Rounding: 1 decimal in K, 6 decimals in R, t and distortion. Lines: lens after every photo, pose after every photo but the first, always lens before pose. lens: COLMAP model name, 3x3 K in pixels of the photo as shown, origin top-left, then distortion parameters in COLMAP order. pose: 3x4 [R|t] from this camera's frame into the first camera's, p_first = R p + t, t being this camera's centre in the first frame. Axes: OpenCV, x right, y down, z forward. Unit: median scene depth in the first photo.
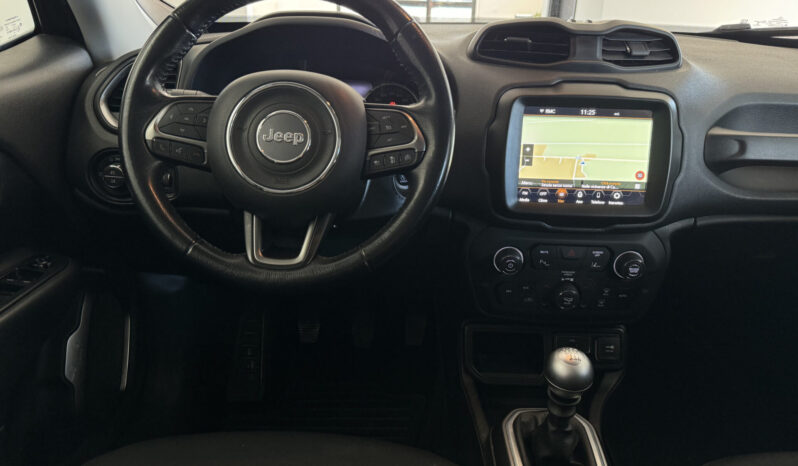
lens RADIAL K [[555.6, 0, 399.0], [0, 555.6, 233.0], [0, 0, 1]] dist [0.116781, -0.209797]
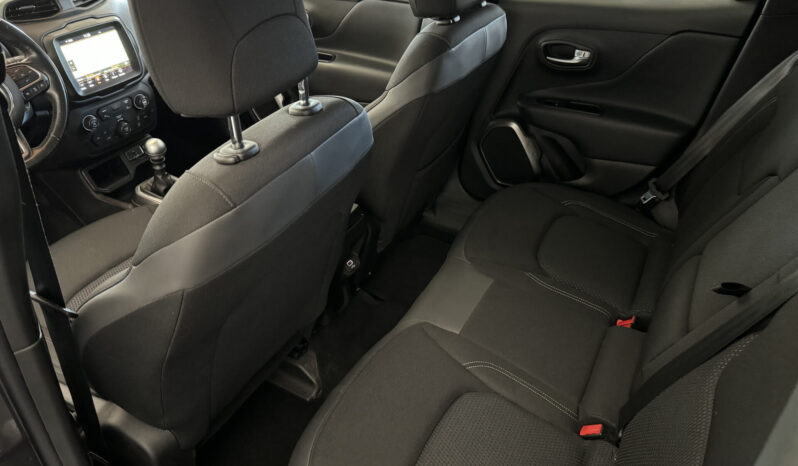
lens RADIAL K [[527.5, 0, 399.0], [0, 527.5, 233.0], [0, 0, 1]] dist [0.001622, -0.043955]
pose [[0.440384, -0.551164, 0.708718, -0.853412], [0.344878, 0.832672, 0.433262, -0.051811], [-0.828928, 0.053619, 0.556779, -0.883400]]
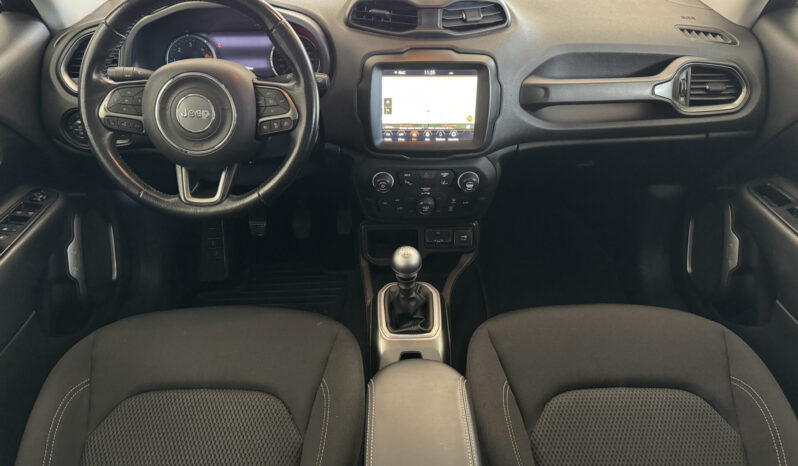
lens RADIAL K [[555.6, 0, 399.0], [0, 555.6, 233.0], [0, 0, 1]] dist [0.116781, -0.209797]
pose [[0.999119, -0.040188, 0.012085, 0.226748], [0.036236, 0.971417, 0.234597, -0.156478], [-0.021168, -0.233953, 0.972018, -0.381931]]
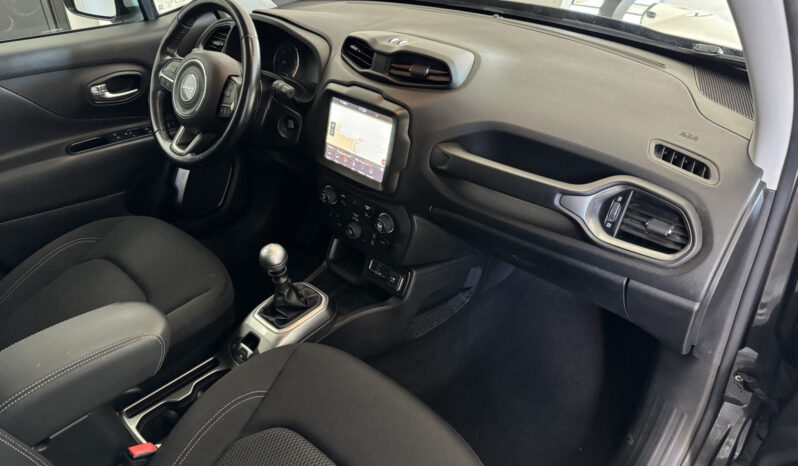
lens RADIAL K [[555.6, 0, 399.0], [0, 555.6, 233.0], [0, 0, 1]] dist [0.116781, -0.209797]
pose [[0.745678, 0.340256, -0.572879, 1.314181], [-0.238501, 0.939117, 0.247338, -0.289175], [0.622159, -0.047802, 0.781430, -0.079379]]
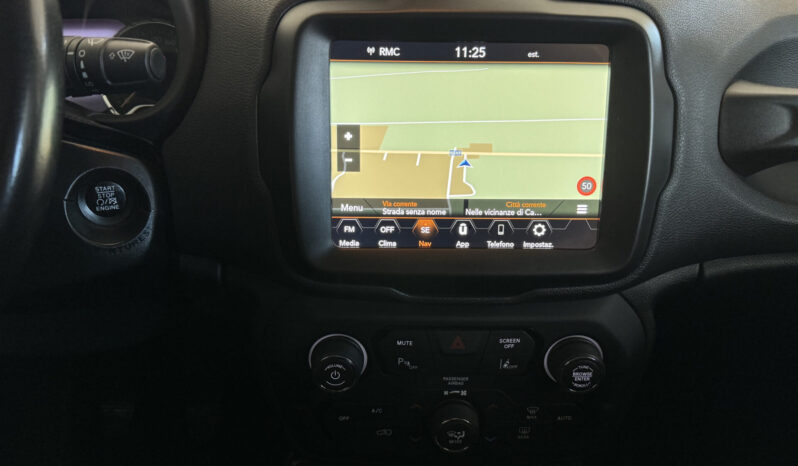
lens RADIAL K [[555.6, 0, 399.0], [0, 555.6, 233.0], [0, 0, 1]] dist [0.116781, -0.209797]
pose [[0.999306, -0.030839, 0.020886, 0.258471], [0.030420, 0.999334, 0.020136, -0.076639], [-0.021493, -0.019487, 0.999579, 0.530232]]
